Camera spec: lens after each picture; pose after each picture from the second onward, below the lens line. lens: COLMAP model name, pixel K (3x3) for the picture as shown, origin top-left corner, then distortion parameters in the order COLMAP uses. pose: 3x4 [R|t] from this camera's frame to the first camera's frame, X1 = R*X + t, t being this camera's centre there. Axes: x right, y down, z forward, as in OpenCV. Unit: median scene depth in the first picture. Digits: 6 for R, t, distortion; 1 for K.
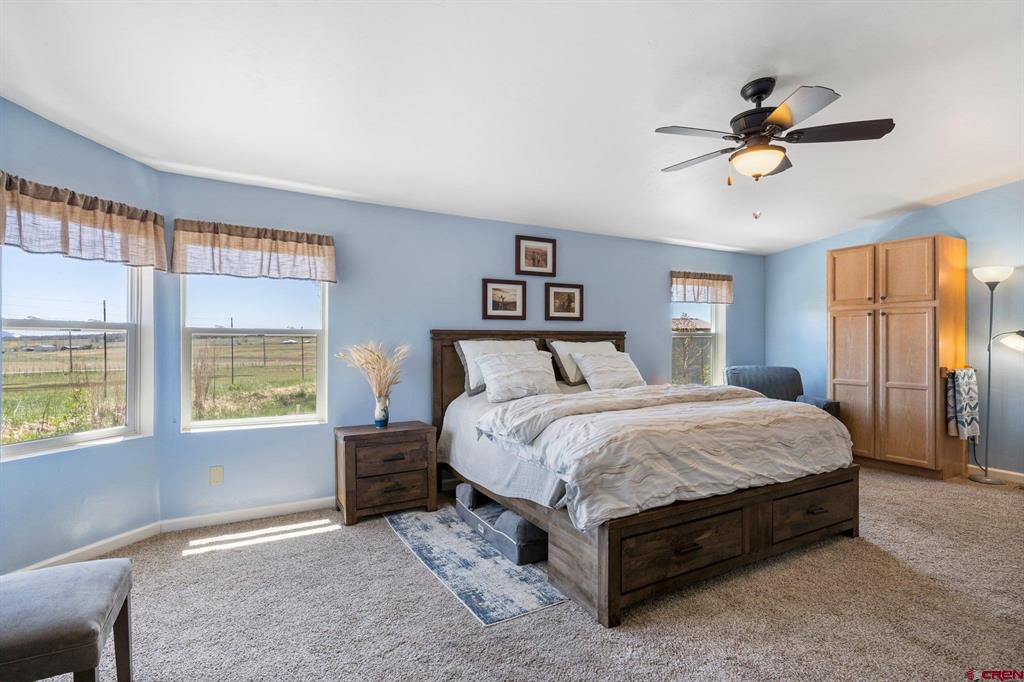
lens RADIAL K [[487.4, 0, 516.9], [0, 487.4, 339.7], [0, 0, 1]] dist [-0.000876, 0.001740]
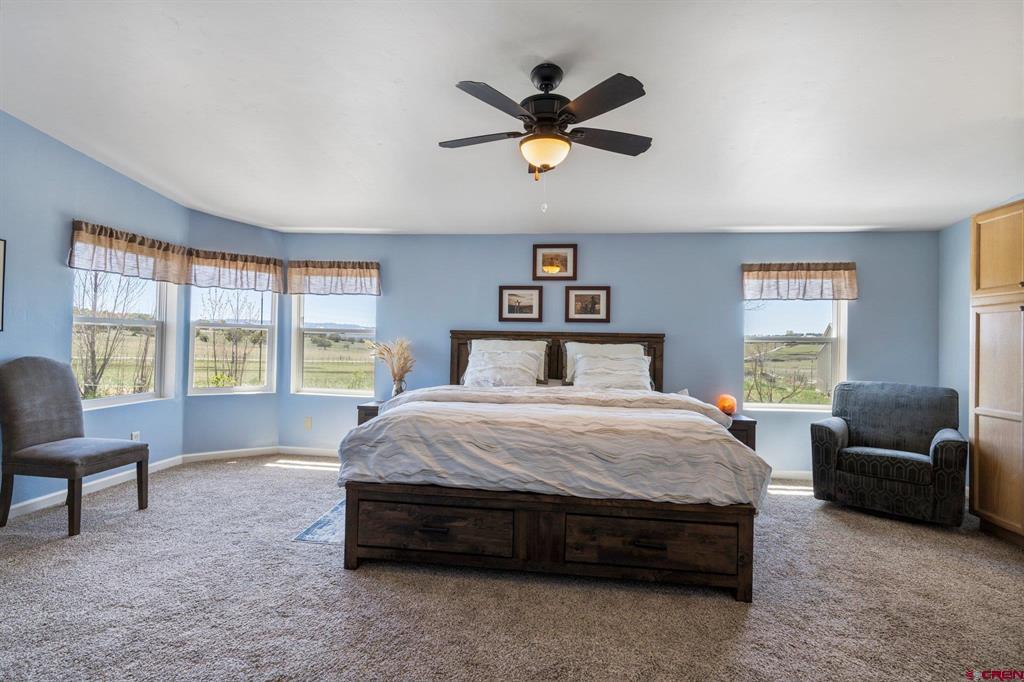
lens RADIAL K [[465.0, 0, 521.2], [0, 465.0, 337.2], [0, 0, 1]] dist [-0.005958, 0.001228]
pose [[0.811561, 0.010655, -0.584171, 0.824203], [-0.021103, 0.999716, -0.011084, 0.008092], [0.583887, 0.021323, 0.811555, 0.200365]]
